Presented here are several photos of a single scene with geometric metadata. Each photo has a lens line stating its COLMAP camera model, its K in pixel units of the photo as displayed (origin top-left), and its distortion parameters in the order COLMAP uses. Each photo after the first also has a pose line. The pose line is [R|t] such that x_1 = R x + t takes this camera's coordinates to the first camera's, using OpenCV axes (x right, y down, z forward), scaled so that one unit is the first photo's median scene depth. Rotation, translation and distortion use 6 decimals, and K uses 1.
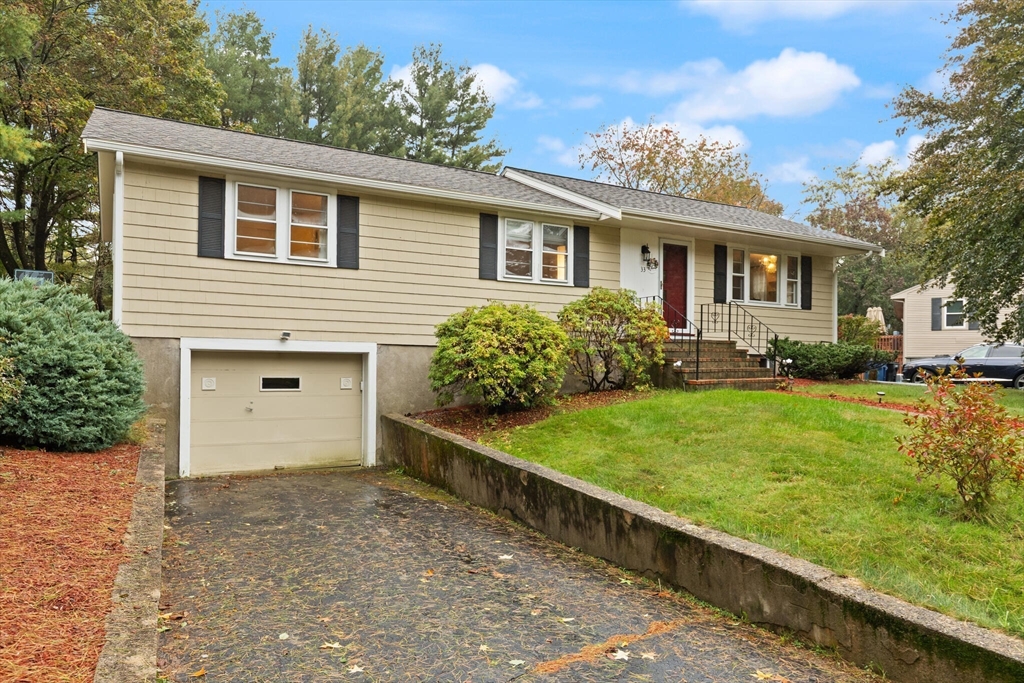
lens RADIAL K [[697.3, 0, 523.4], [0, 697.3, 363.3], [0, 0, 1]] dist [0.010877, -0.002872]
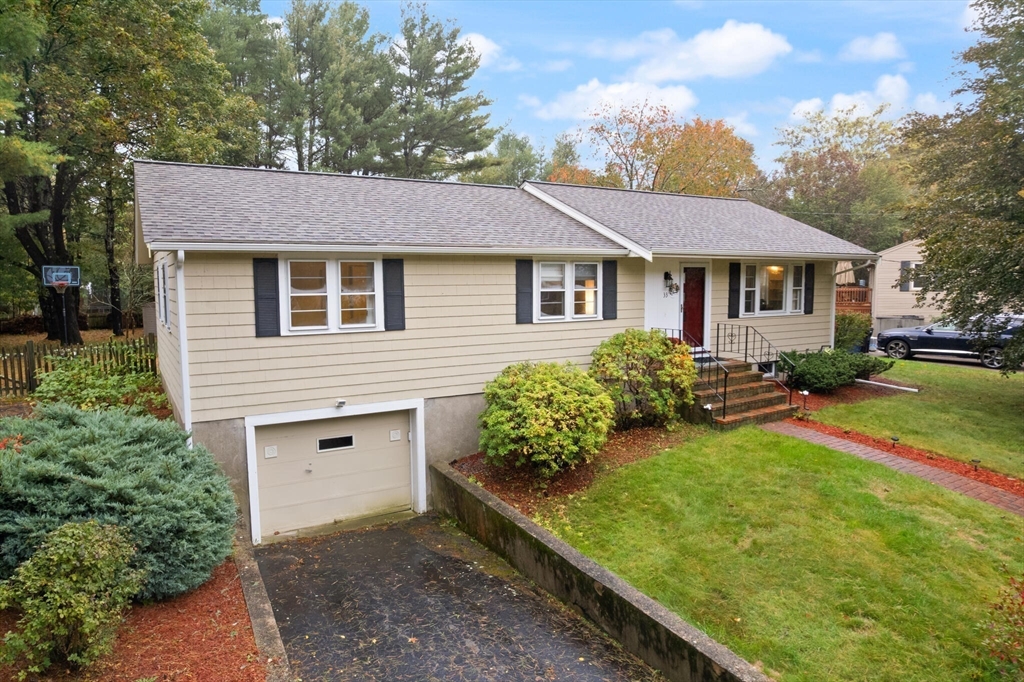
lens RADIAL K [[658.5, 0, 514.5], [0, 658.5, 342.0], [0, 0, 1]] dist [-0.060603, 0.049282]
pose [[0.999526, -0.017521, 0.025306, -0.103454], [0.014737, 0.994226, 0.106288, -0.225227], [-0.027022, -0.105865, 0.994013, 0.033859]]
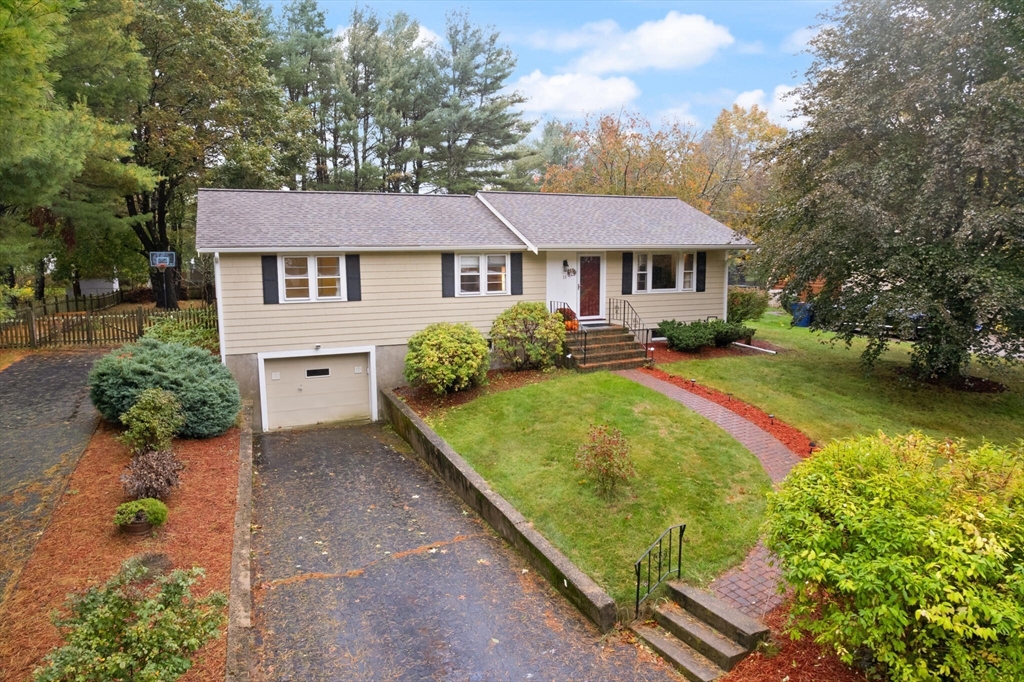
lens RADIAL K [[658.5, 0, 513.4], [0, 658.5, 340.0], [0, 0, 1]] dist [-0.060603, 0.049282]
pose [[0.994439, -0.001249, -0.105305, 0.273867], [0.016069, 0.990020, 0.140004, -0.257948], [0.104080, -0.140918, 0.984535, -0.459126]]
